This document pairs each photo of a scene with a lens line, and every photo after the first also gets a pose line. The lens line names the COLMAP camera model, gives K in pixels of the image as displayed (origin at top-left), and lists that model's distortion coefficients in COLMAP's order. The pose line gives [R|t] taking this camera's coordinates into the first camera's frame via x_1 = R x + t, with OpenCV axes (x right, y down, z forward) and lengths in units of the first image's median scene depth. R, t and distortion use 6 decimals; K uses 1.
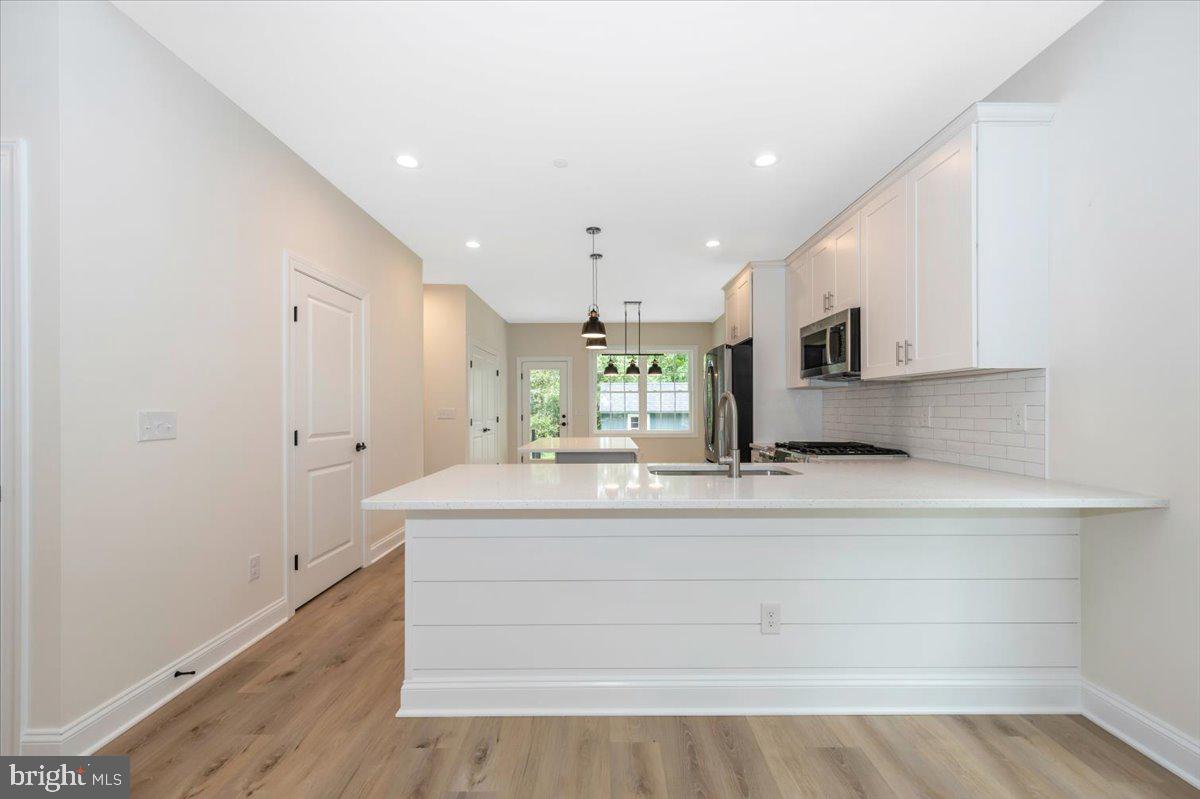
lens RADIAL K [[474.3, 0, 600.6], [0, 474.3, 406.2], [0, 0, 1]] dist [0.004661, 0.000112]
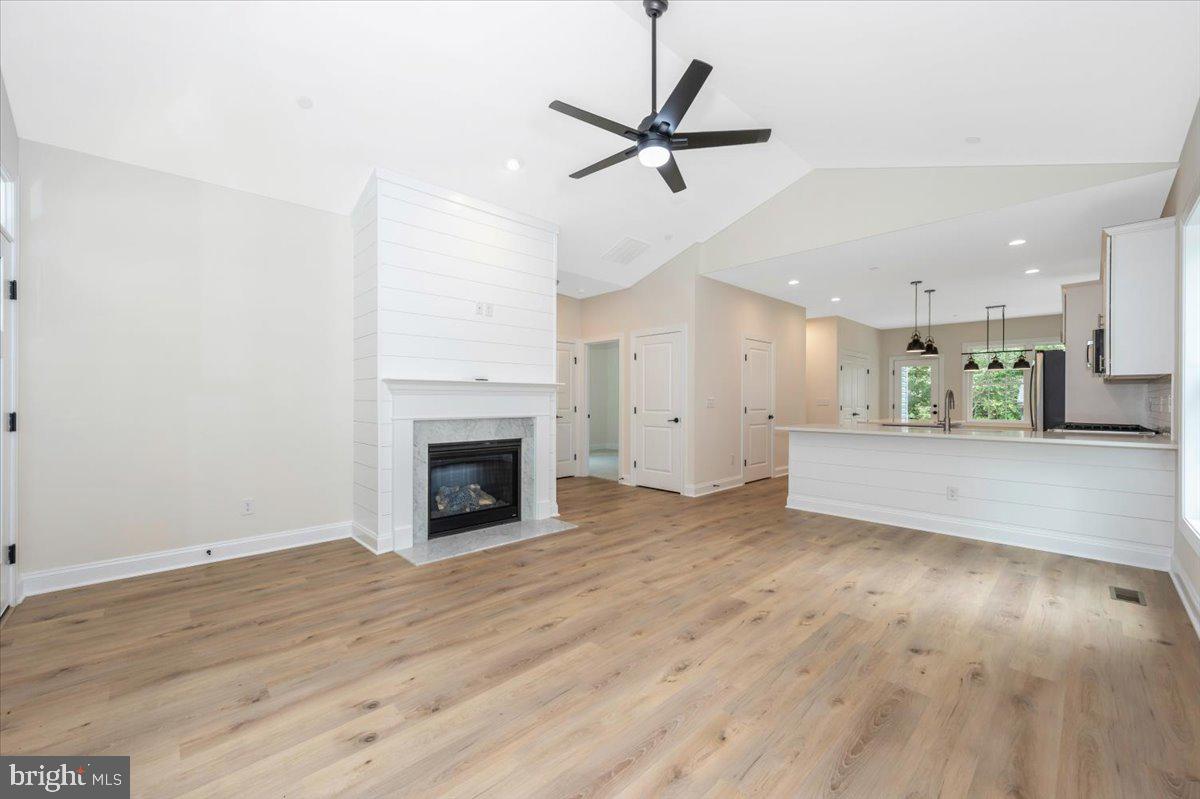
lens RADIAL K [[474.3, 0, 600.6], [0, 474.3, 406.2], [0, 0, 1]] dist [0.004661, 0.000112]
pose [[0.698065, 0.015340, -0.715870, 0.363650], [-0.001510, 0.999800, 0.019952, 0.000970], [0.716033, -0.012847, 0.697948, -0.778349]]
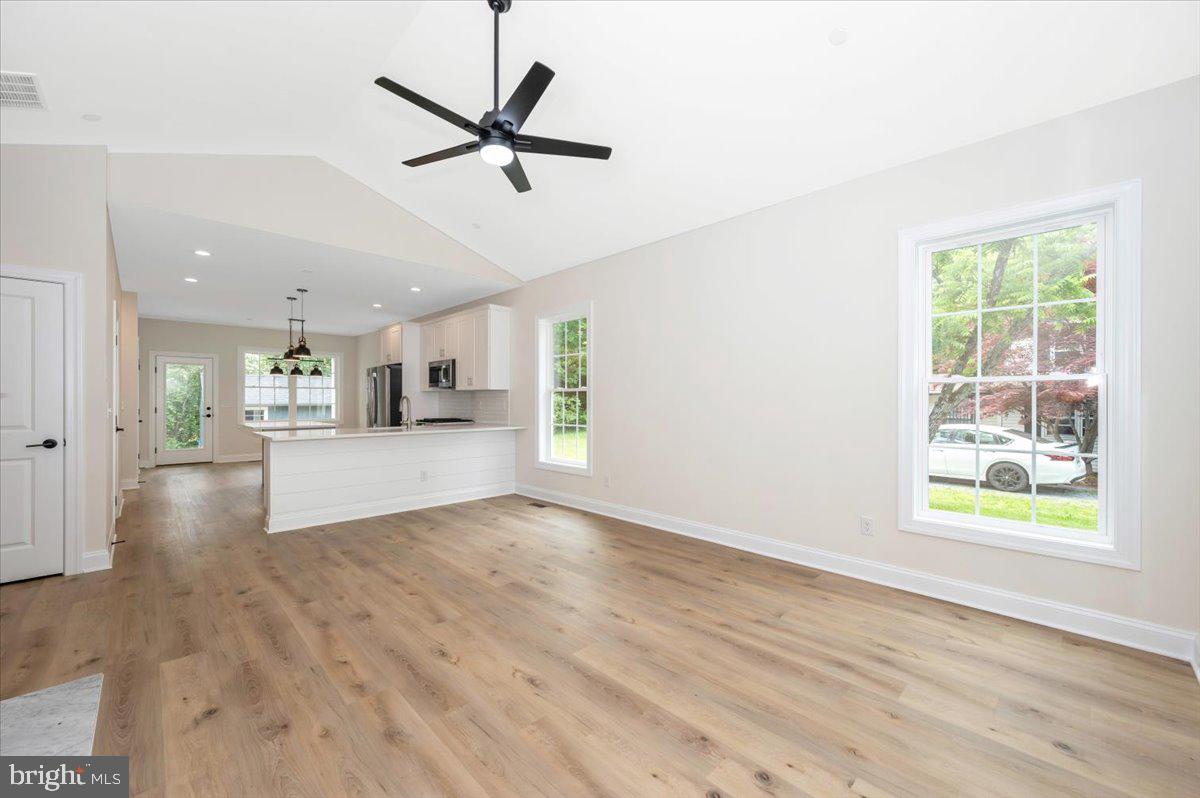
lens RADIAL K [[474.3, 0, 600.6], [0, 474.3, 405.7], [0, 0, 1]] dist [0.004661, 0.000112]
pose [[0.710012, -0.001763, 0.704187, -0.412897], [-0.007581, 0.999920, 0.010147, -0.005910], [-0.704148, -0.012543, 0.709942, -0.813612]]
